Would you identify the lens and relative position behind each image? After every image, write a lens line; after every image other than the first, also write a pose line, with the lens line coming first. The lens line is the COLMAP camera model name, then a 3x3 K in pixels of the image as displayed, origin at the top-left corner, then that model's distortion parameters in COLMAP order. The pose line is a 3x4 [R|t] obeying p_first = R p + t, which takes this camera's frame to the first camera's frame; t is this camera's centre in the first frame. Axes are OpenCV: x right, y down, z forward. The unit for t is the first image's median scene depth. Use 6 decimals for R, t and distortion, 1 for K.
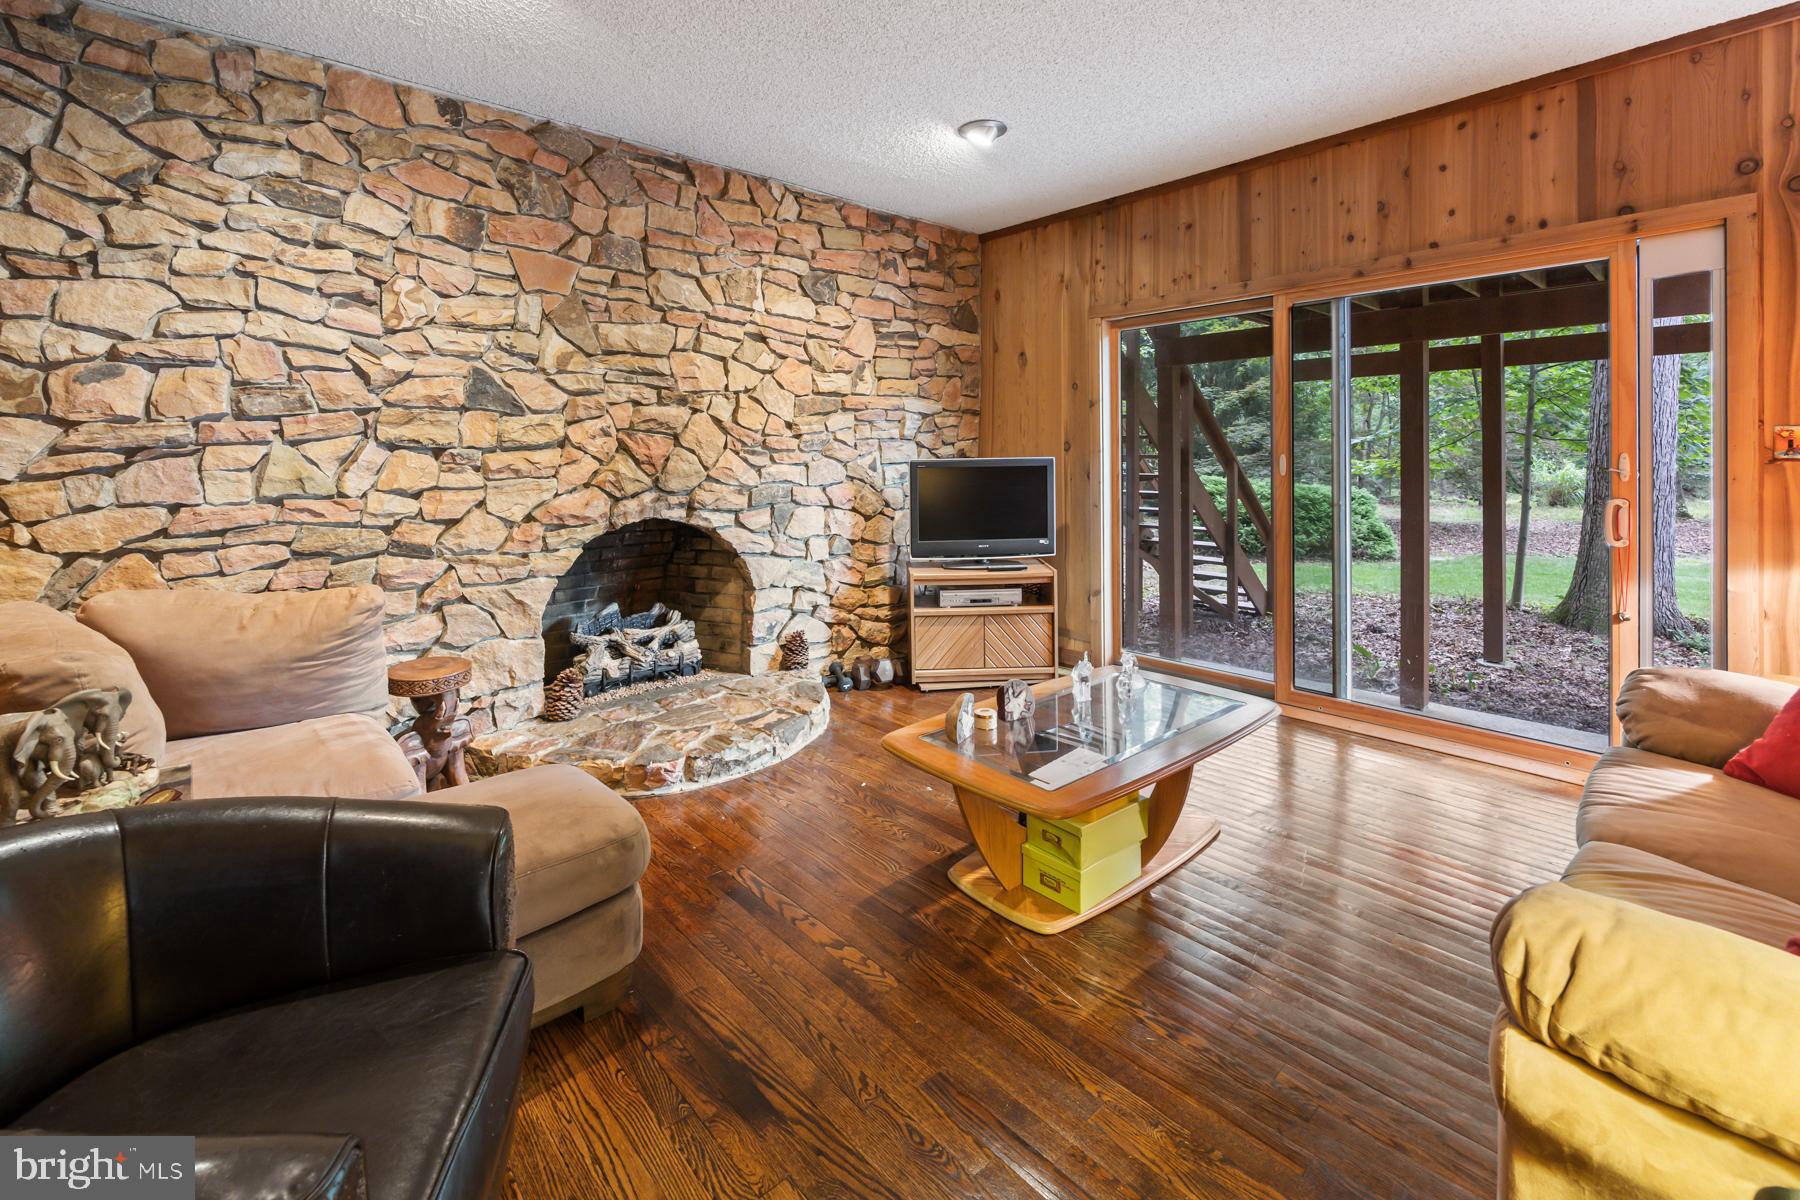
lens RADIAL K [[763.1, 0, 903.2], [0, 763.1, 473.3], [0, 0, 1]] dist [-0.002919, 0.000049]
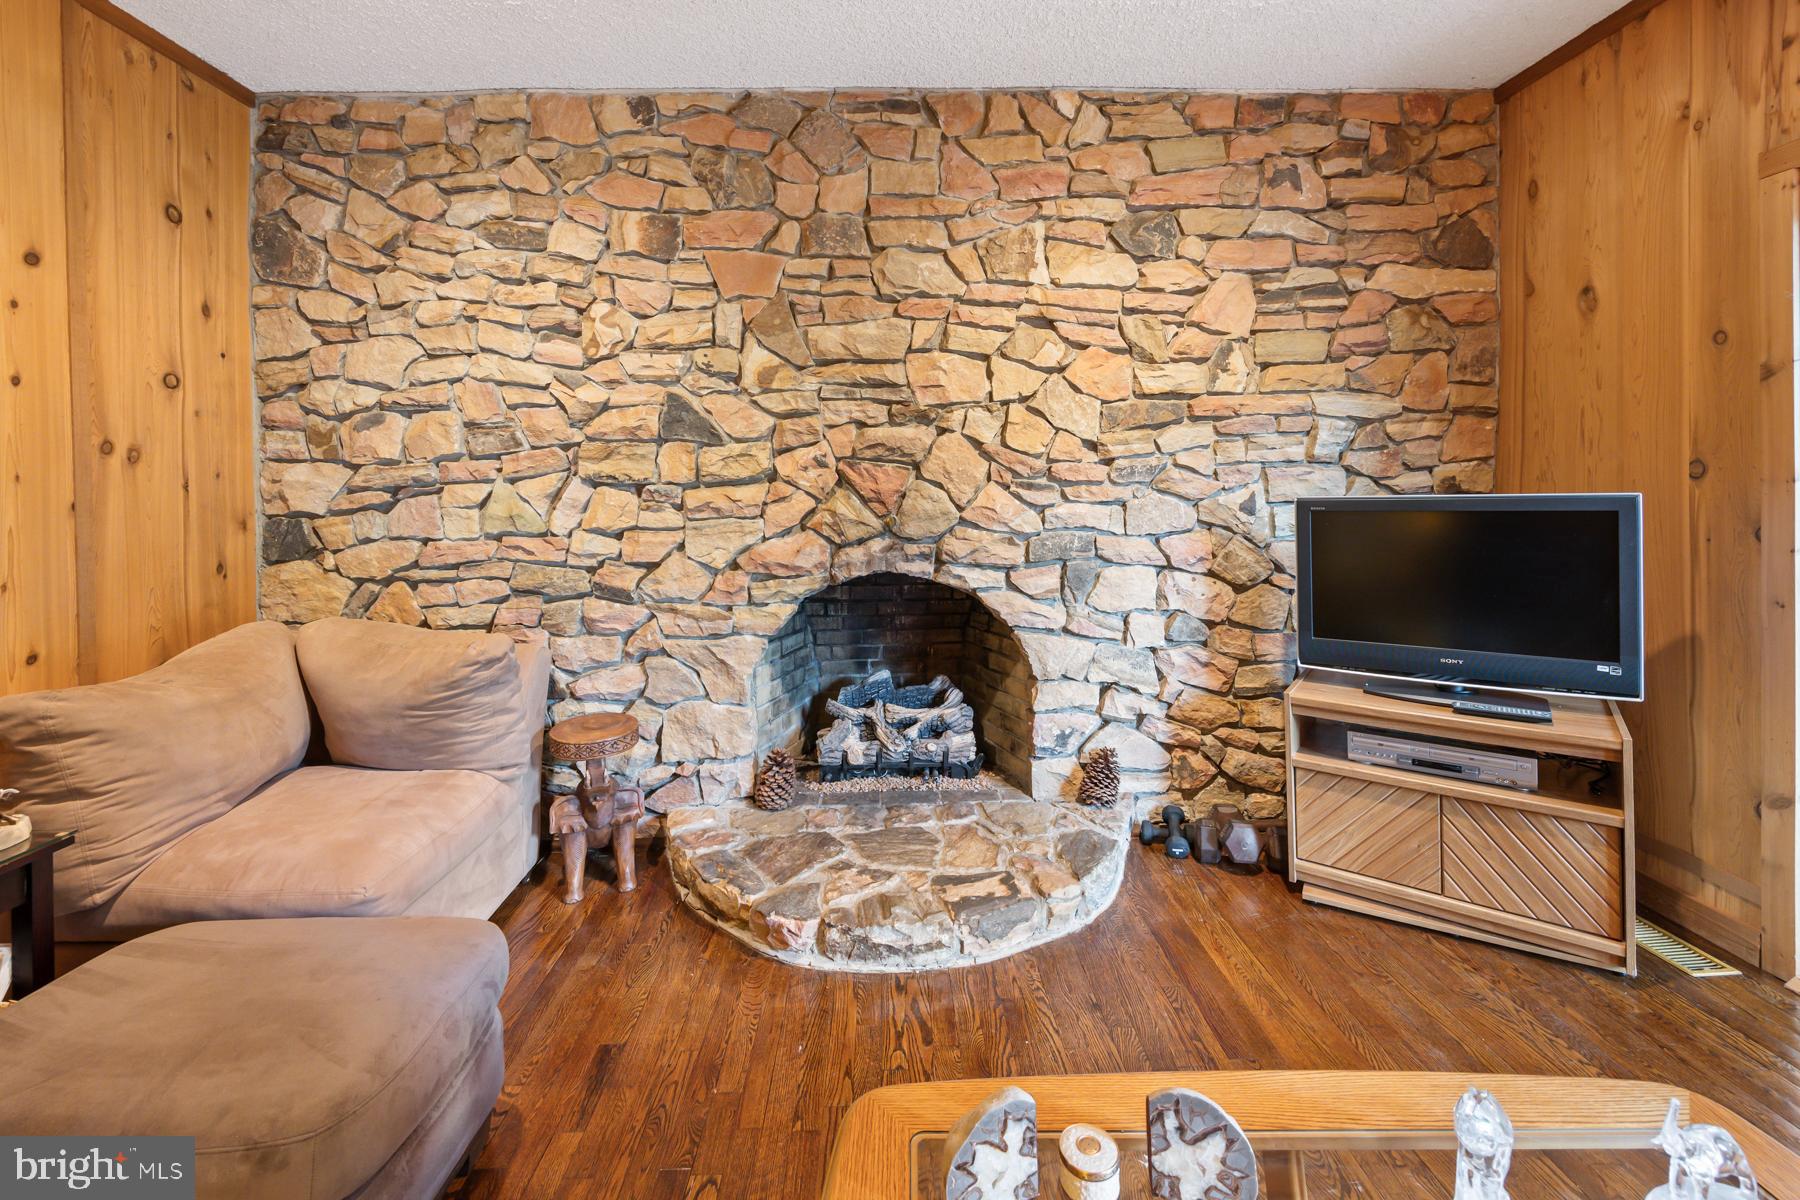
lens RADIAL K [[550.6, 0, 1359.7], [0, 550.6, 492.4], [0, 0, 1]] dist [-0.002473, -0.000077]
pose [[0.764065, 0.011227, -0.645041, 0.392620], [-0.010037, 0.999934, 0.005515, -0.029404], [0.645061, 0.002260, 0.764128, 0.870422]]
